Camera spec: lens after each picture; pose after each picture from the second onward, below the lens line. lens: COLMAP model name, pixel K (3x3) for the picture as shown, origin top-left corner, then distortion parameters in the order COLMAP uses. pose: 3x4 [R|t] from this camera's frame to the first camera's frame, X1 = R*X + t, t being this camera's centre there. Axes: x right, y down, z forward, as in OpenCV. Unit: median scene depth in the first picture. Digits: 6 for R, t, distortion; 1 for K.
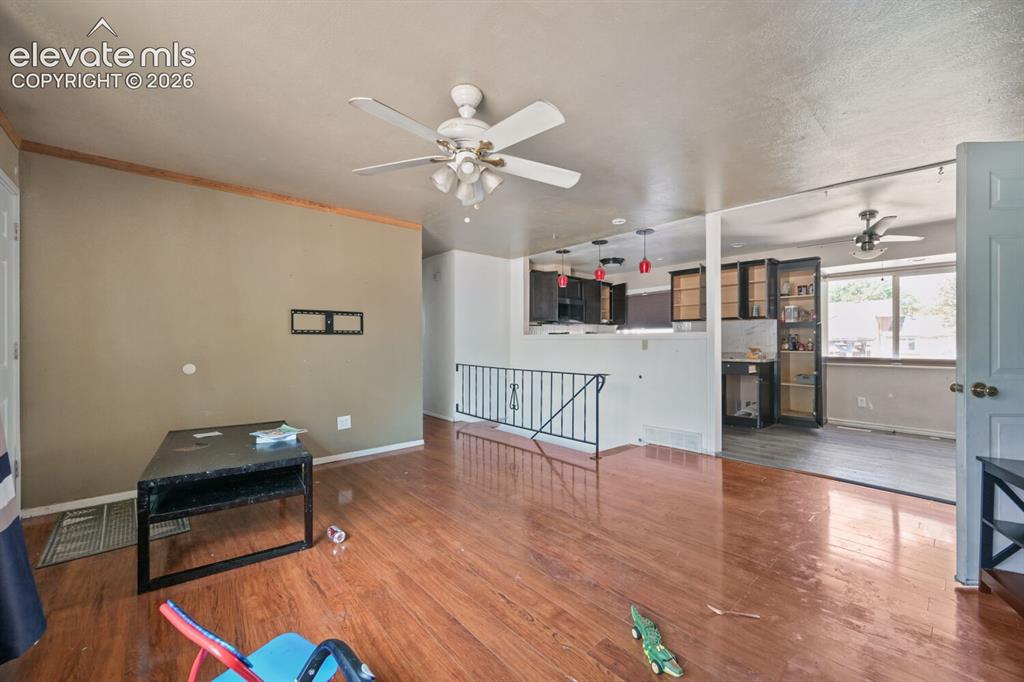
lens RADIAL K [[409.1, 0, 510.9], [0, 409.1, 344.0], [0, 0, 1]] dist [-0.003358, 0.000711]
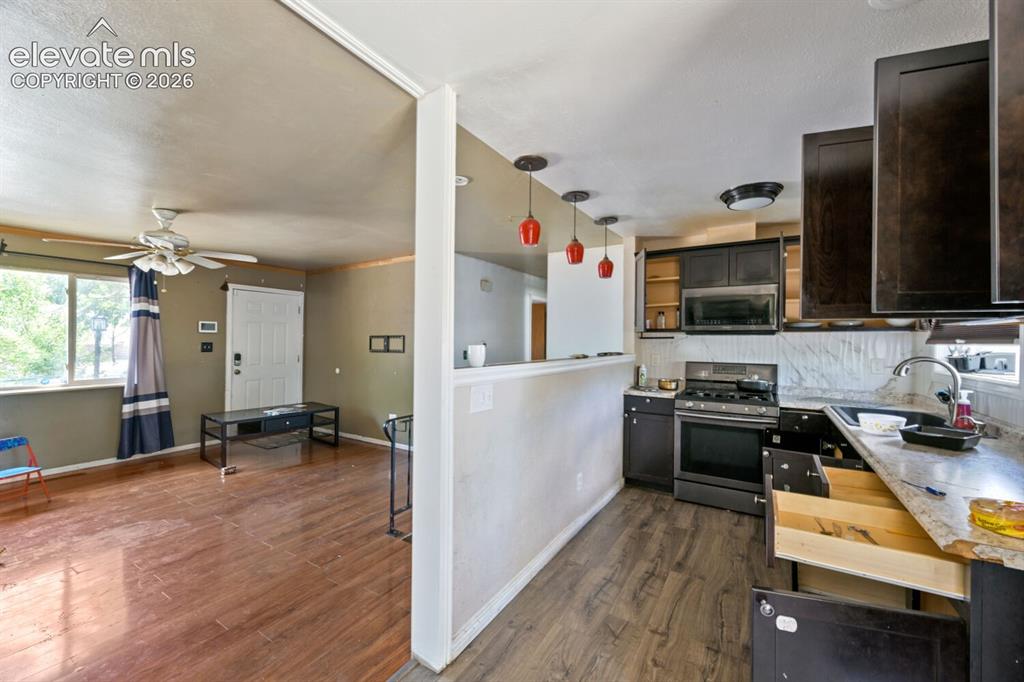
lens RADIAL K [[409.1, 0, 512.8], [0, 409.1, 342.3], [0, 0, 1]] dist [-0.003358, 0.000711]
pose [[0.269984, 0.004635, -0.962854, 0.732374], [-0.005203, 0.999981, 0.003355, -0.047975], [0.962851, 0.004104, 0.270003, 0.767167]]
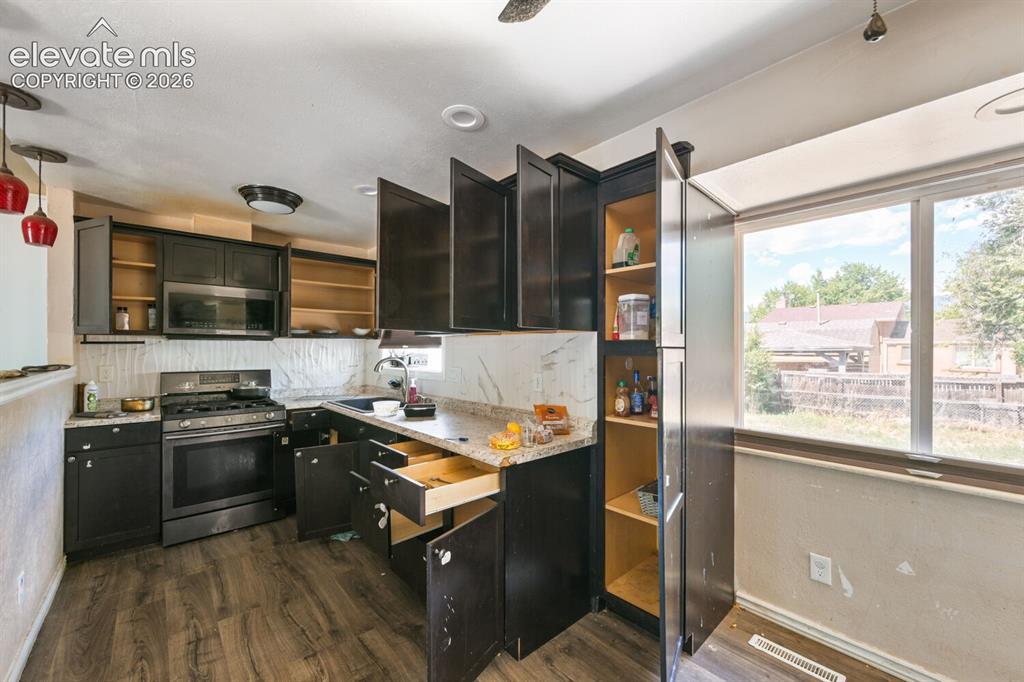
lens RADIAL K [[409.1, 0, 515.1], [0, 409.1, 349.6], [0, 0, 1]] dist [-0.003358, 0.000711]
pose [[0.999986, 0.000629, 0.005255, 0.621241], [-0.000663, 0.999979, 0.006434, -0.049733], [-0.005250, -0.006437, 0.999965, 0.681626]]
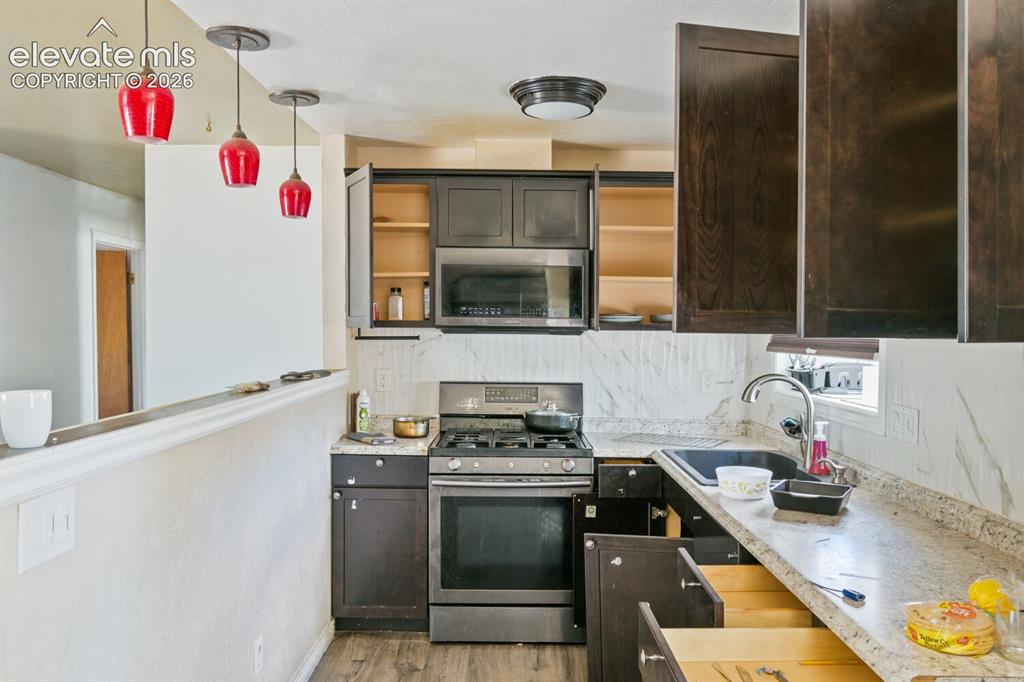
lens RADIAL K [[797.6, 0, 522.0], [0, 797.6, 348.2], [0, 0, 1]] dist [-0.005398, -0.009024]
pose [[0.748365, 0.027173, -0.662730, 0.682287], [-0.007048, 0.999430, 0.033020, -0.070197], [0.663250, -0.020040, 0.748130, 0.741970]]
